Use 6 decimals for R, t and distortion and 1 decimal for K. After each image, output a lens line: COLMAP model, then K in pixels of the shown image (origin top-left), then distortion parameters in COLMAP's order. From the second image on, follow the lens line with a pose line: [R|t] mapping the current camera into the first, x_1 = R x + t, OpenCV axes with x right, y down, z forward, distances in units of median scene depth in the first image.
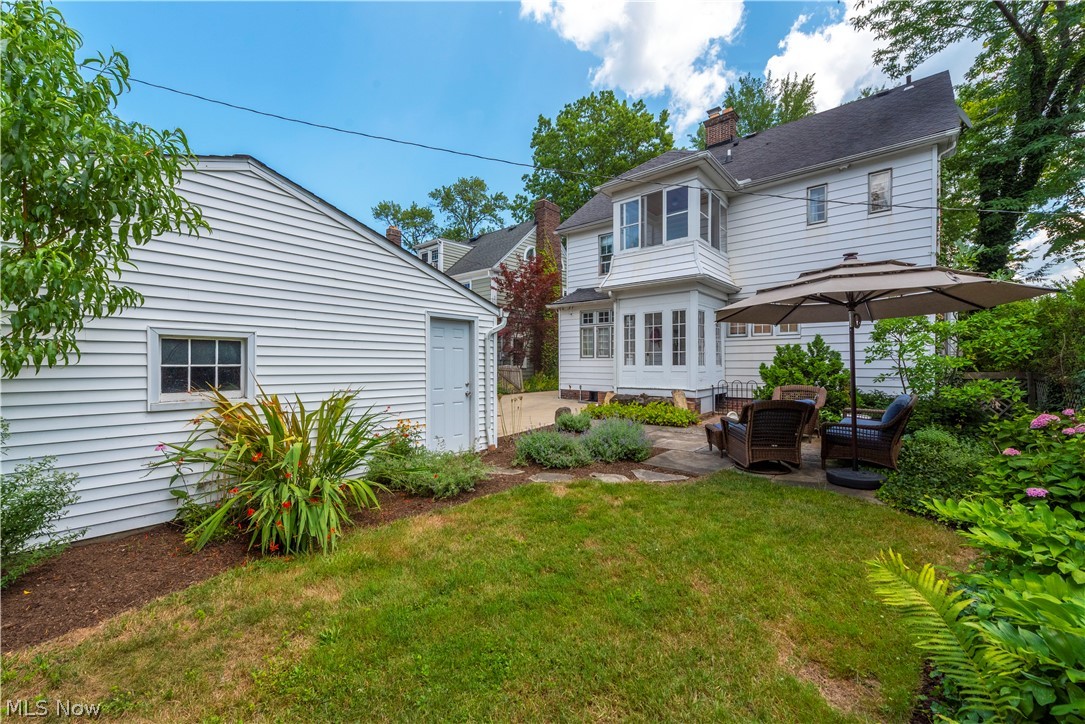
lens RADIAL K [[430.4, 0, 546.7], [0, 430.4, 364.4], [0, 0, 1]] dist [0.012425, 0.000067]
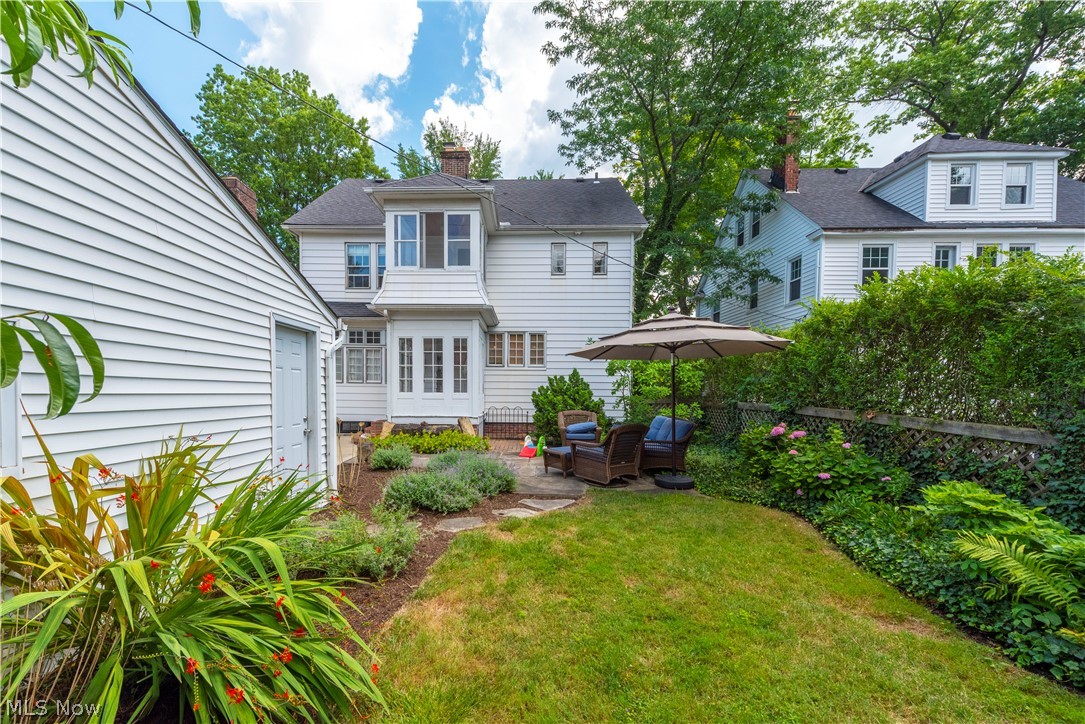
lens RADIAL K [[430.4, 0, 539.4], [0, 430.4, 399.9], [0, 0, 1]] dist [0.012425, 0.000067]
pose [[0.787805, -0.004155, 0.615911, -0.160863], [-0.009694, 0.999770, 0.019144, -0.001783], [-0.615849, -0.021052, 0.787583, 0.091724]]
